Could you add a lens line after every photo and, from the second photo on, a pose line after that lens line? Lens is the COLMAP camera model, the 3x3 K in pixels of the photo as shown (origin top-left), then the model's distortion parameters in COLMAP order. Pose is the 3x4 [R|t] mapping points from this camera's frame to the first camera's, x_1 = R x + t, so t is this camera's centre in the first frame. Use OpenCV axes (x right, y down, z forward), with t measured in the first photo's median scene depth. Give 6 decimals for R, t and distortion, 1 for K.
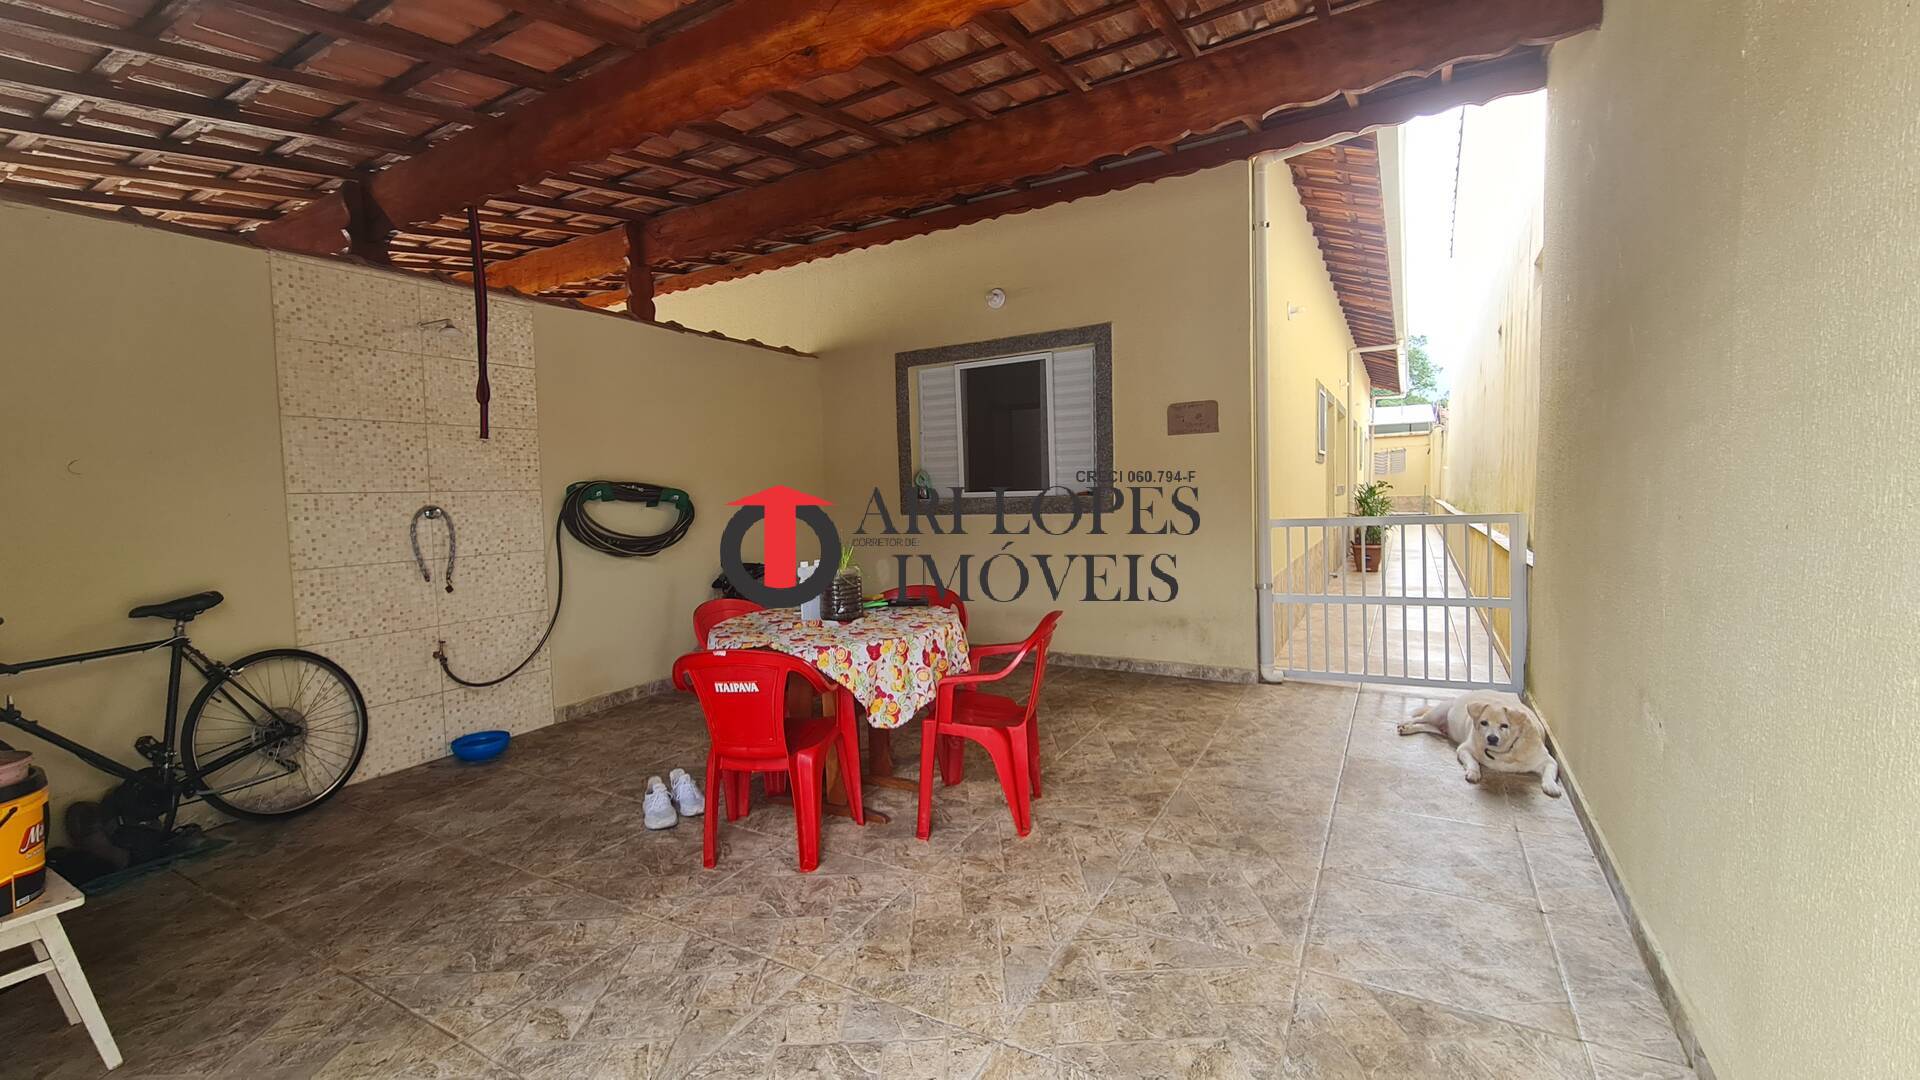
lens RADIAL K [[786.5, 0, 969.4], [0, 786.5, 539.7], [0, 0, 1]] dist [-0.000812, -0.000883]
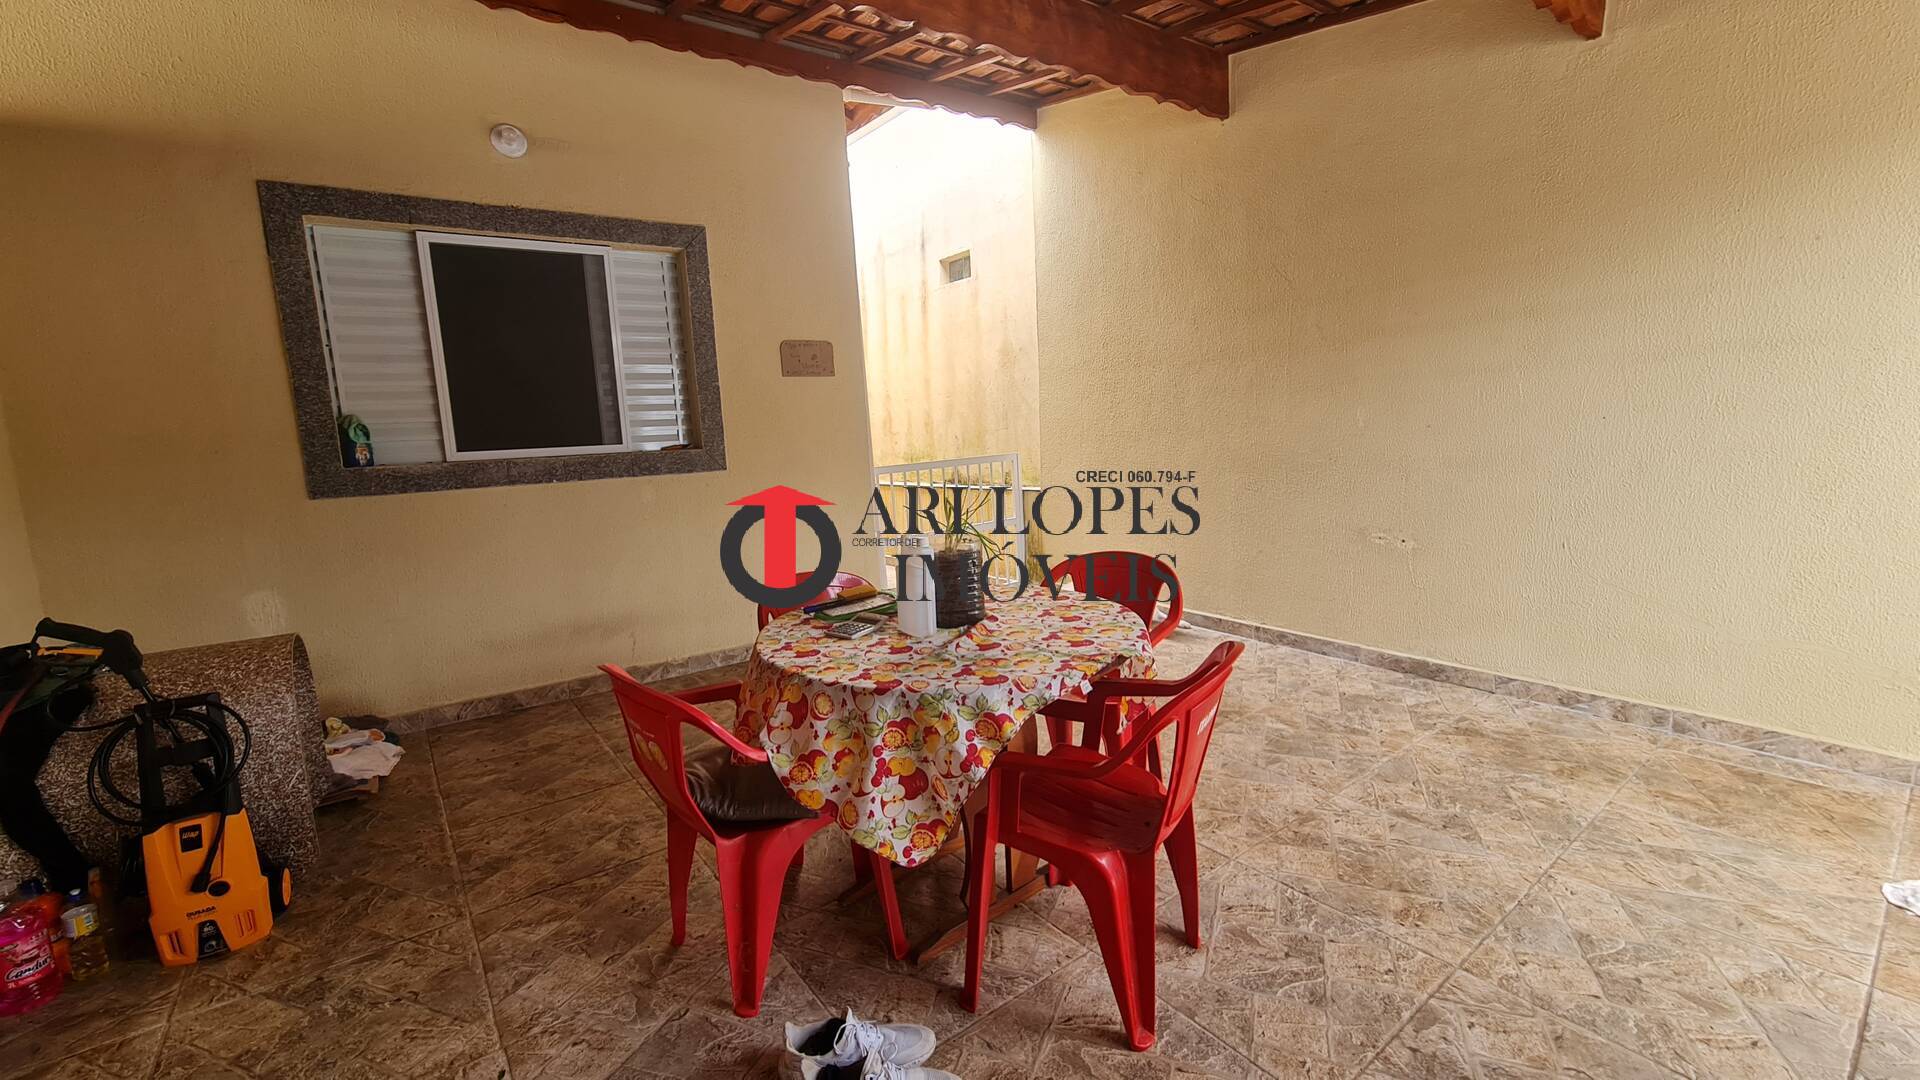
lens RADIAL K [[786.5, 0, 965.0], [0, 786.5, 532.0], [0, 0, 1]] dist [-0.000812, -0.000883]
pose [[0.392619, -0.110044, 0.913094, -0.479960], [0.096726, 0.992251, 0.077993, -0.010311], [-0.914601, 0.057698, 0.400221, 0.477805]]
